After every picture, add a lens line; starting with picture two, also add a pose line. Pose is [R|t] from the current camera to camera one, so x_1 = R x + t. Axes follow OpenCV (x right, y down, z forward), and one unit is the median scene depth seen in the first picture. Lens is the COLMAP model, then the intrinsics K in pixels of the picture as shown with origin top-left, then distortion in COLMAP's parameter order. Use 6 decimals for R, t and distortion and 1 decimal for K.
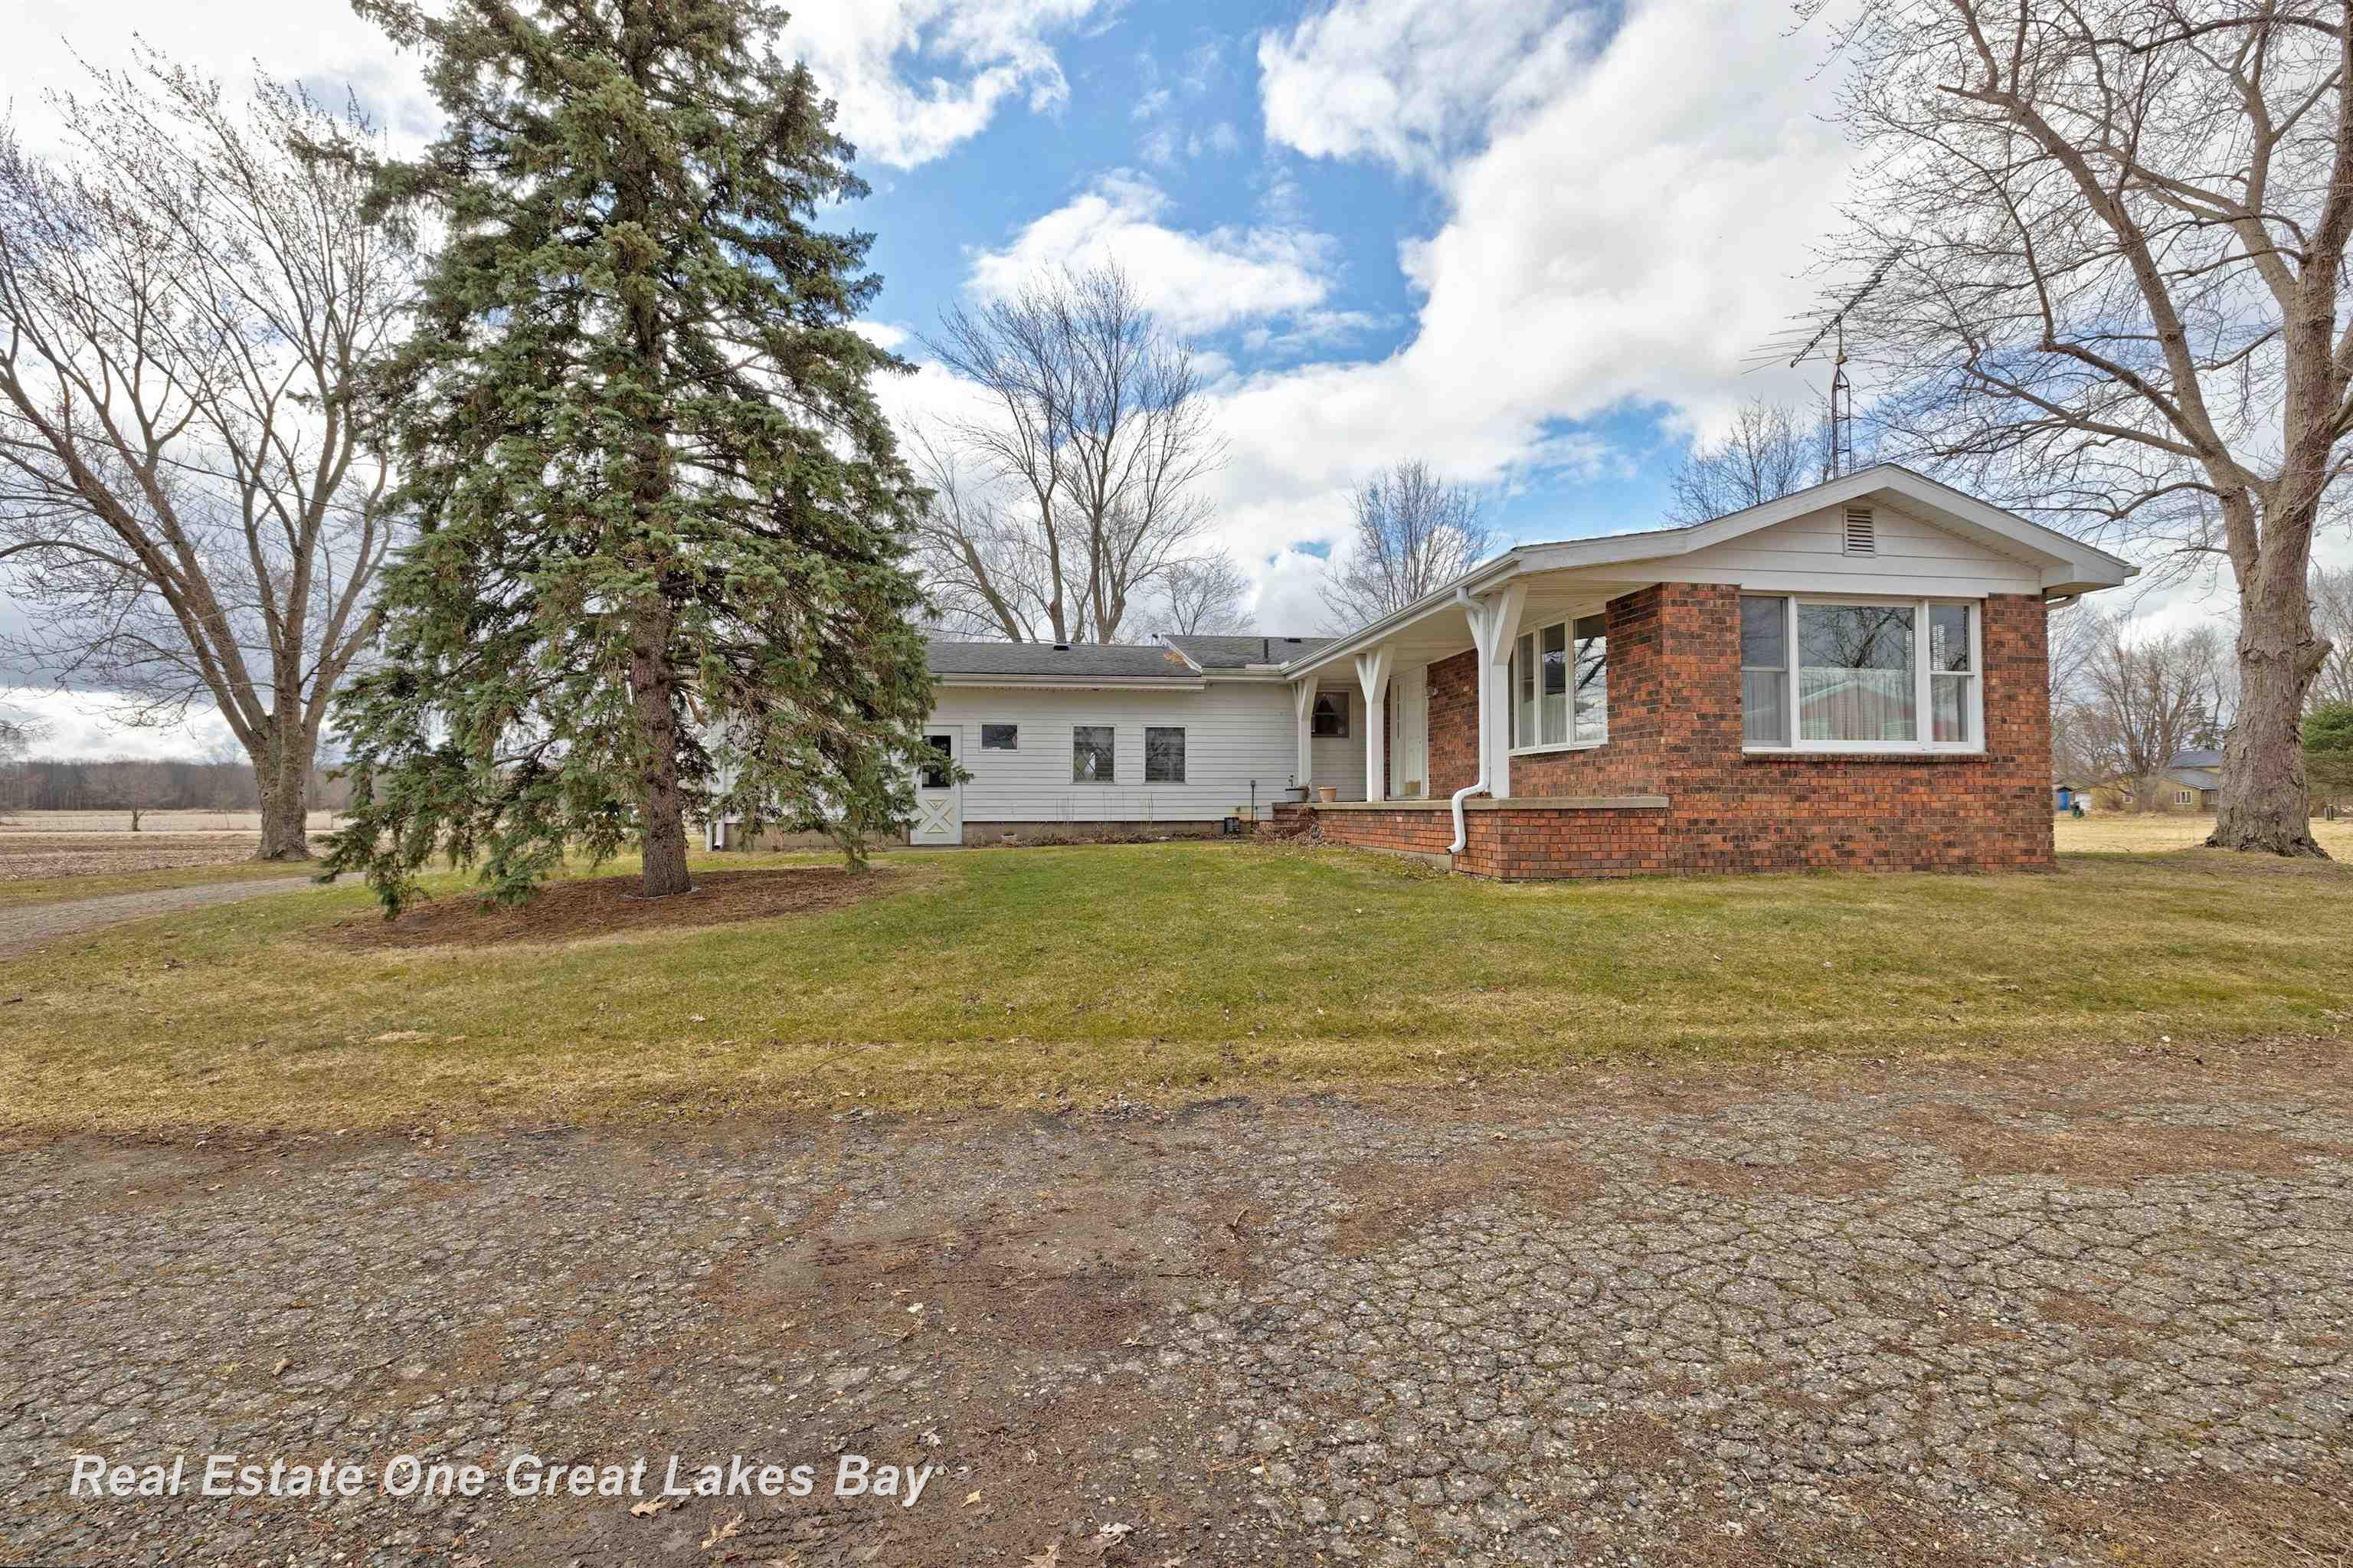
lens RADIAL K [[1002.9, 0, 1172.1], [0, 1002.9, 787.5], [0, 0, 1]] dist [0.003393, 0.000002]
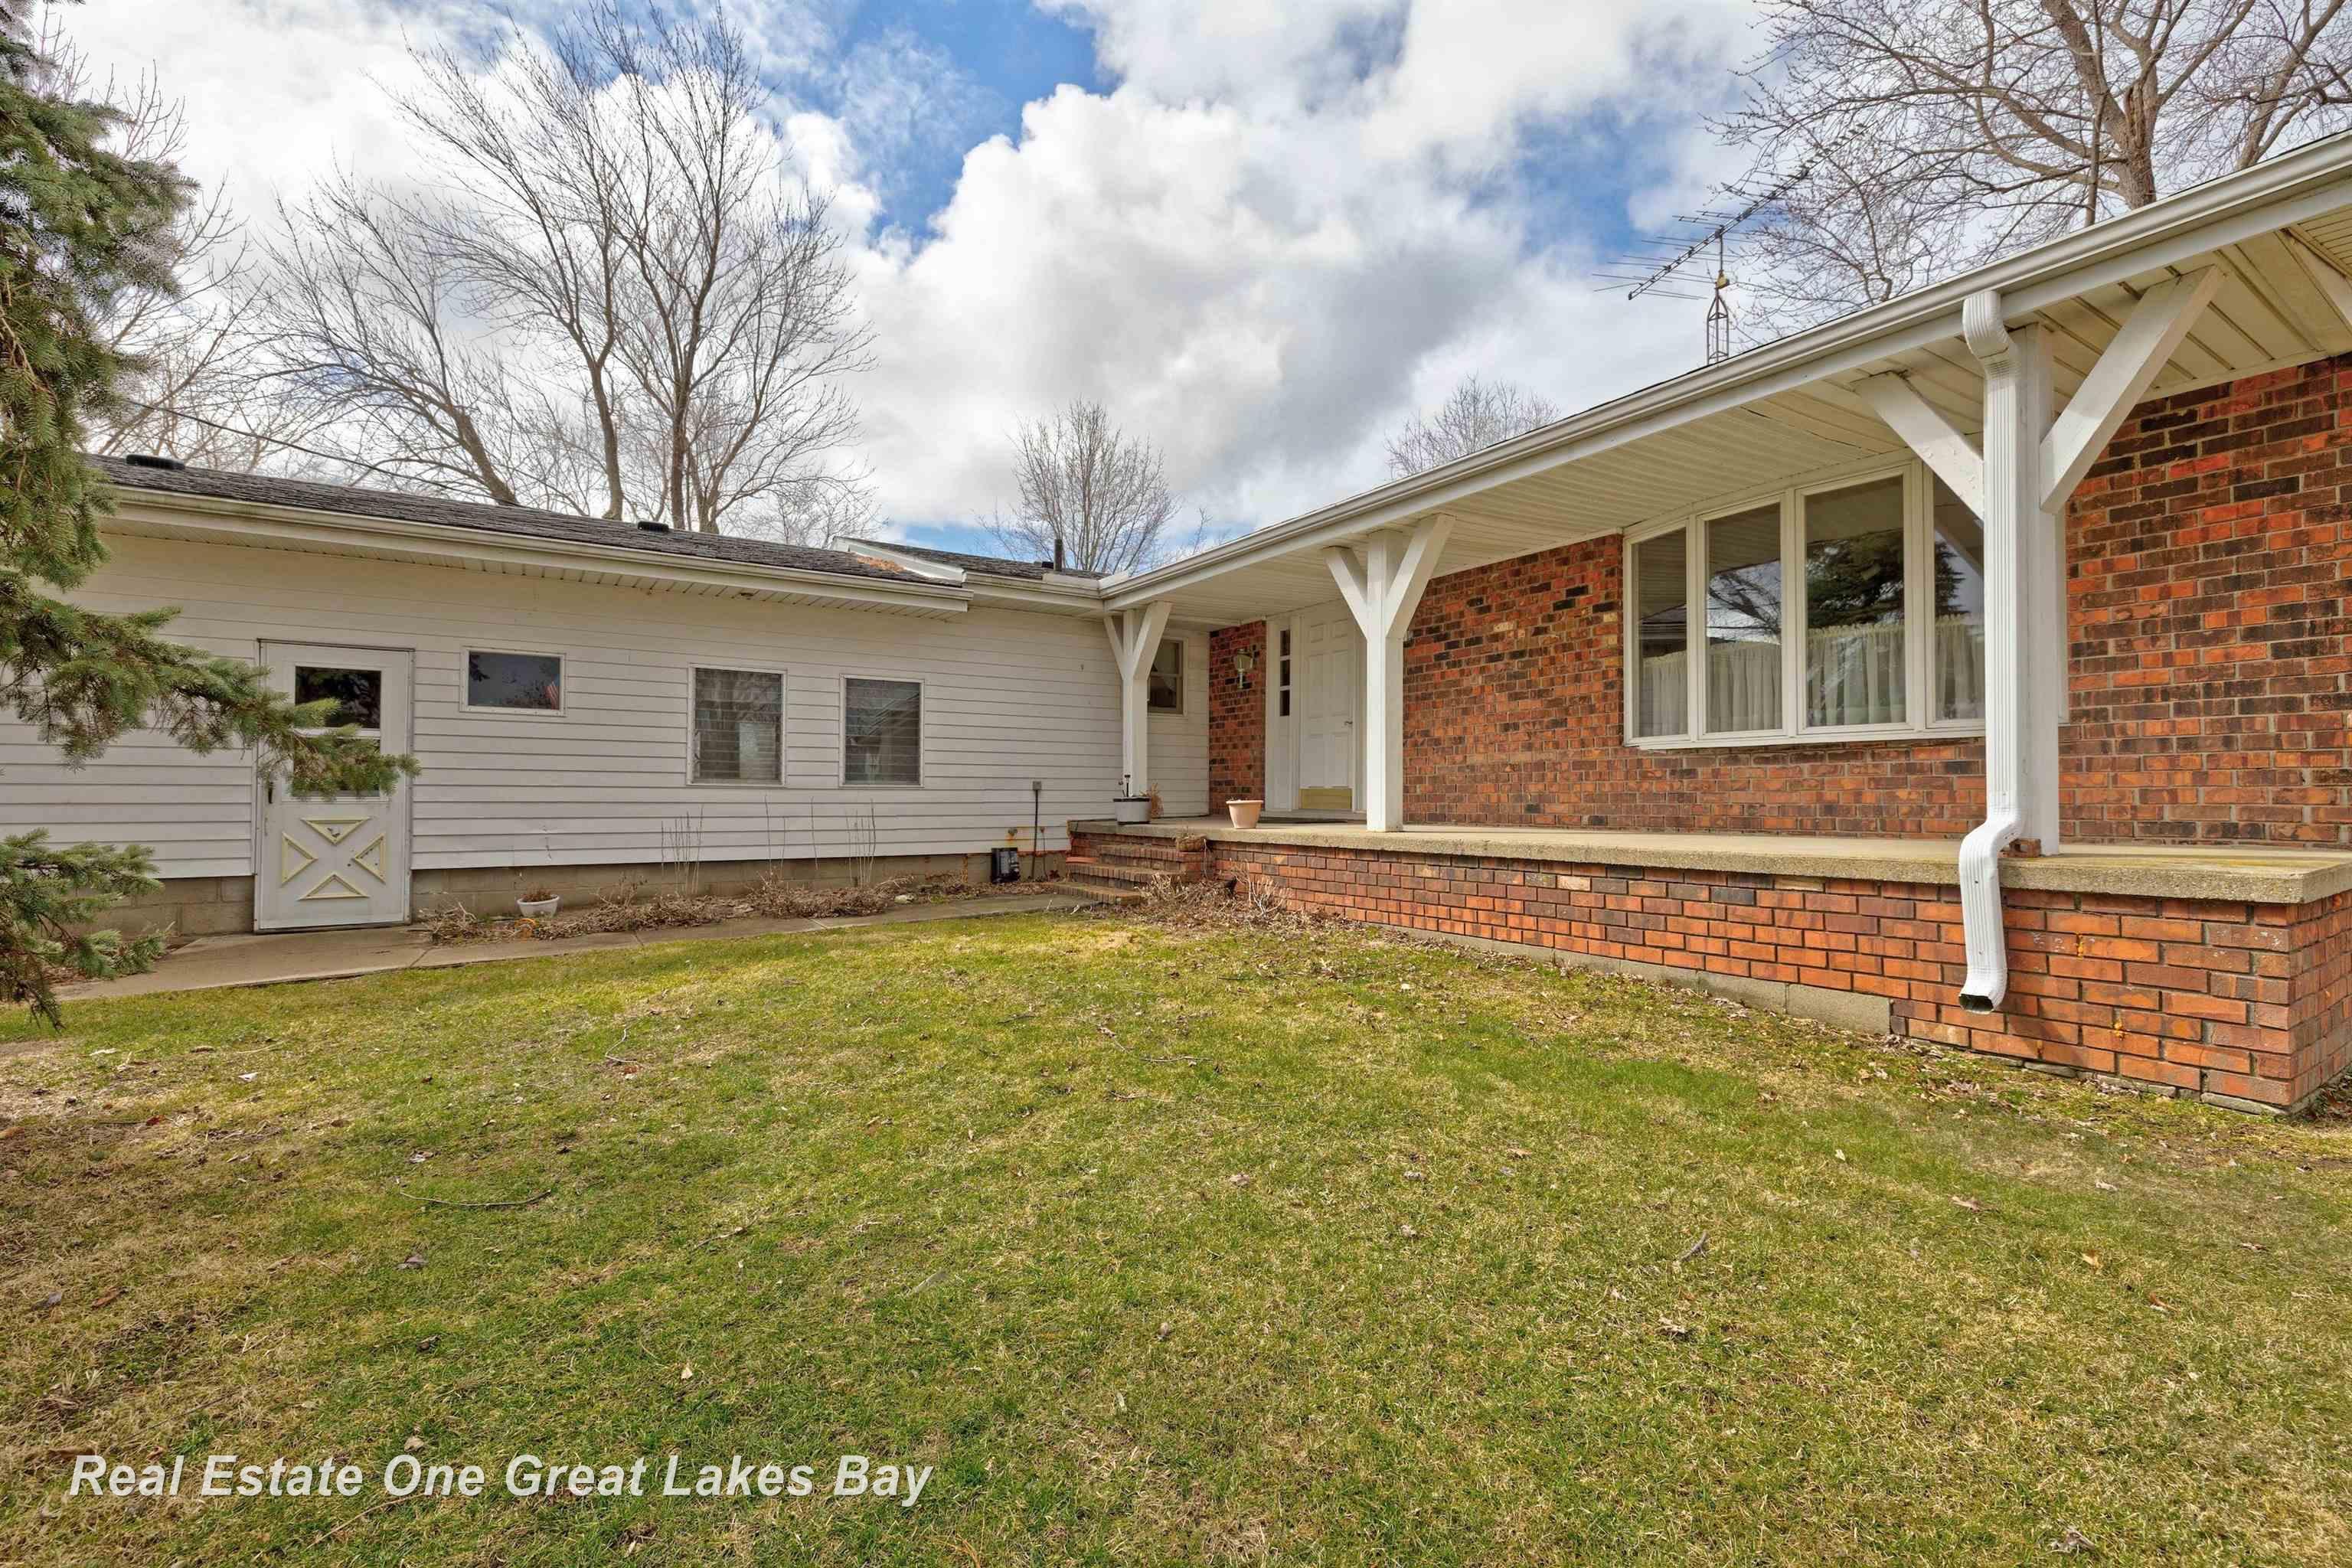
lens RADIAL K [[1002.4, 0, 1184.3], [0, 1002.4, 789.8], [0, 0, 1]] dist [0.003393, 0.000002]
pose [[0.913831, 0.009868, 0.405975, -0.076736], [-0.013334, 0.999895, 0.005708, -0.007100], [-0.405876, -0.010629, 0.913866, 0.447417]]
